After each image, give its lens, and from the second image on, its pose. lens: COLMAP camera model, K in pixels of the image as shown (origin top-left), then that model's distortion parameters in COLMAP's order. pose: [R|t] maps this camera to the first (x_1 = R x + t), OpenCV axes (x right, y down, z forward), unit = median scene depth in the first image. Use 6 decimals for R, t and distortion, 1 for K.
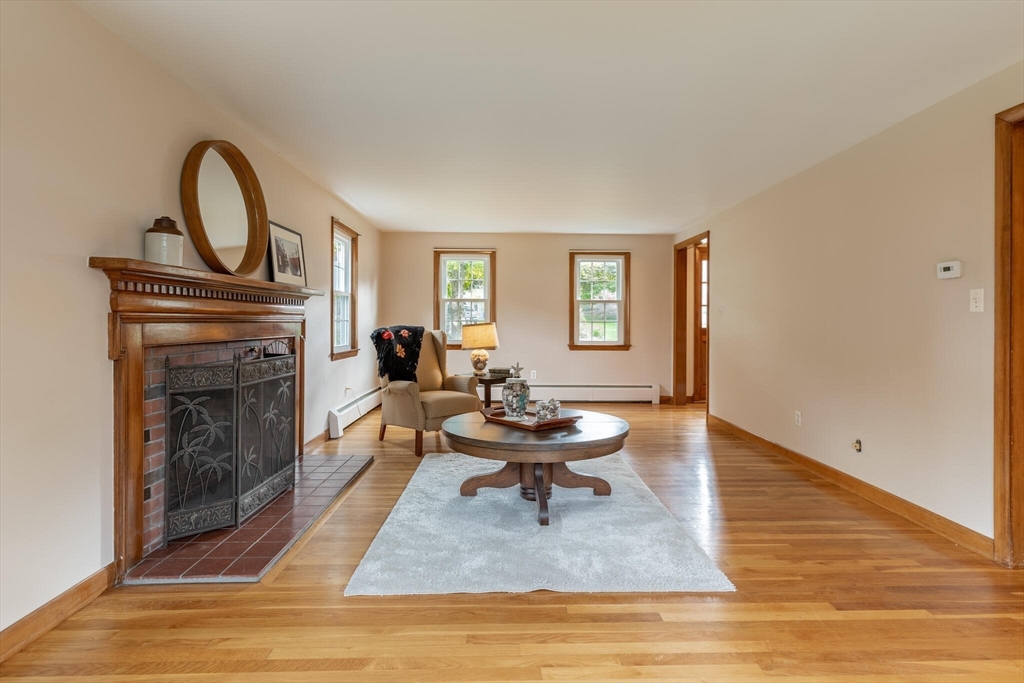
lens RADIAL K [[498.0, 0, 513.0], [0, 498.0, 322.0], [0, 0, 1]] dist [0.015335, -0.000285]
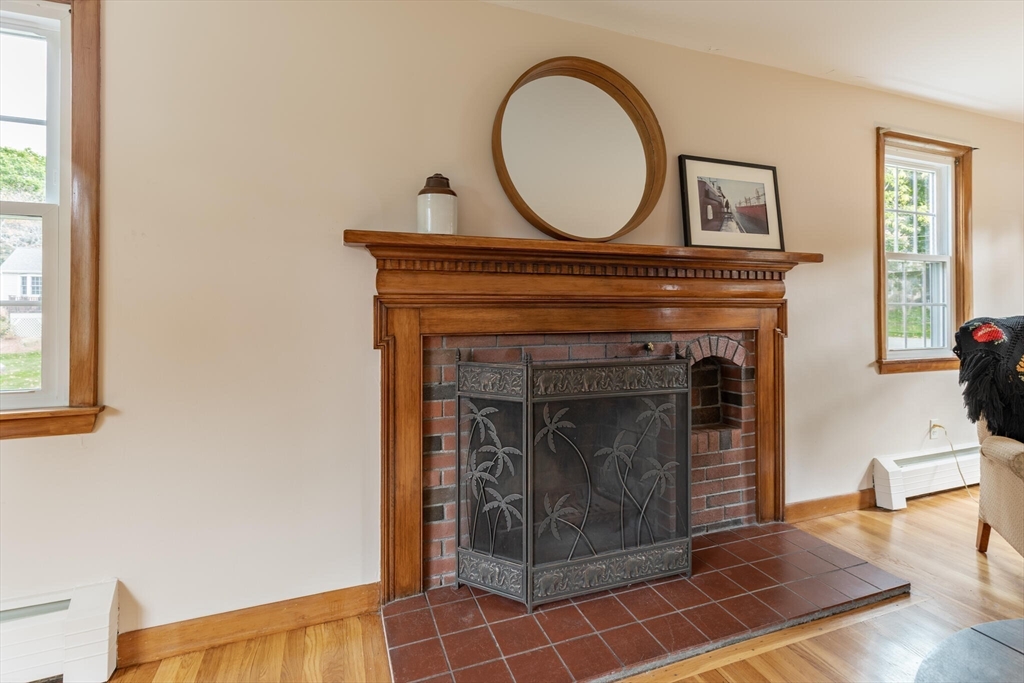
lens RADIAL K [[471.0, 0, 534.0], [0, 471.0, 305.6], [0, 0, 1]] dist [0.012430, -0.004133]
pose [[0.325922, -0.010284, -0.945341, 0.056821], [0.000868, 0.999944, -0.010579, 0.006867], [0.945396, 0.002628, 0.325912, 0.804210]]
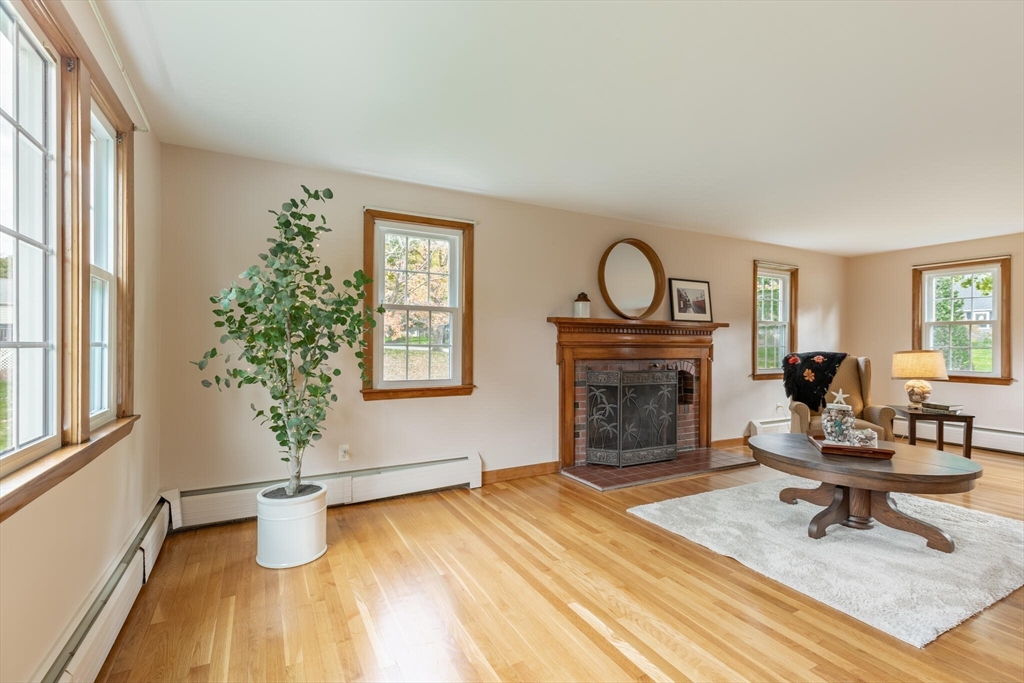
lens RADIAL K [[471.0, 0, 522.4], [0, 471.0, 342.6], [0, 0, 1]] dist [0.012430, -0.004133]
pose [[0.460960, -0.000082, -0.887421, 0.719030], [-0.007059, 0.999968, -0.003759, -0.007473], [0.887393, 0.007997, 0.460945, -0.033990]]
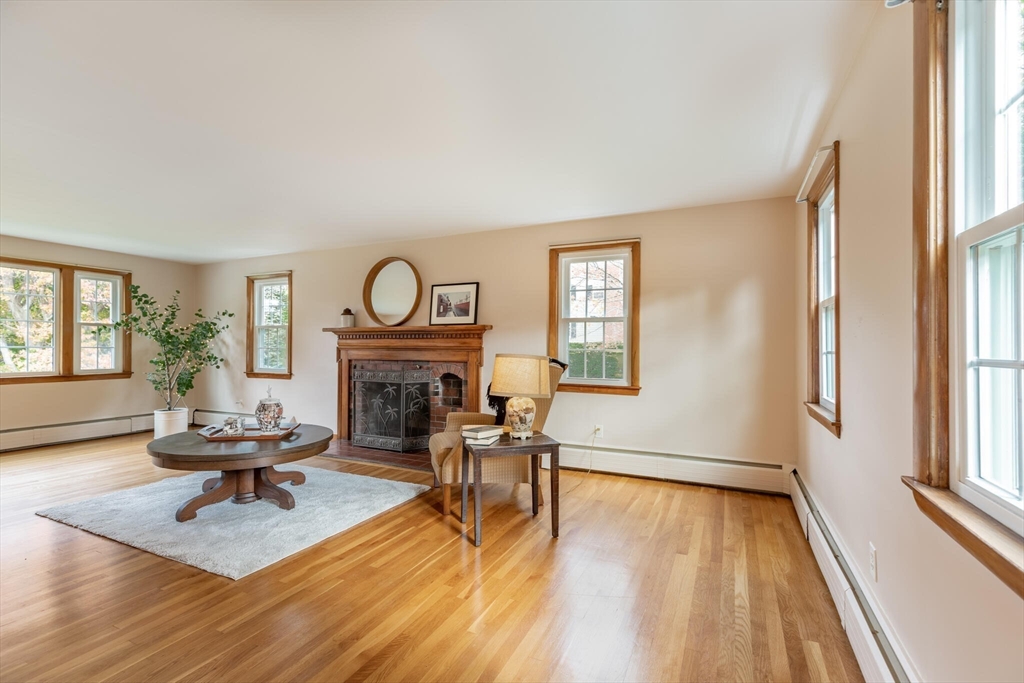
lens RADIAL K [[471.0, 0, 517.5], [0, 471.0, 344.4], [0, 0, 1]] dist [0.012430, -0.004133]
pose [[-0.440182, -0.011085, -0.897840, 0.941455], [-0.008361, 0.999931, -0.008246, -0.012225], [0.897870, 0.003878, -0.440244, 2.504498]]
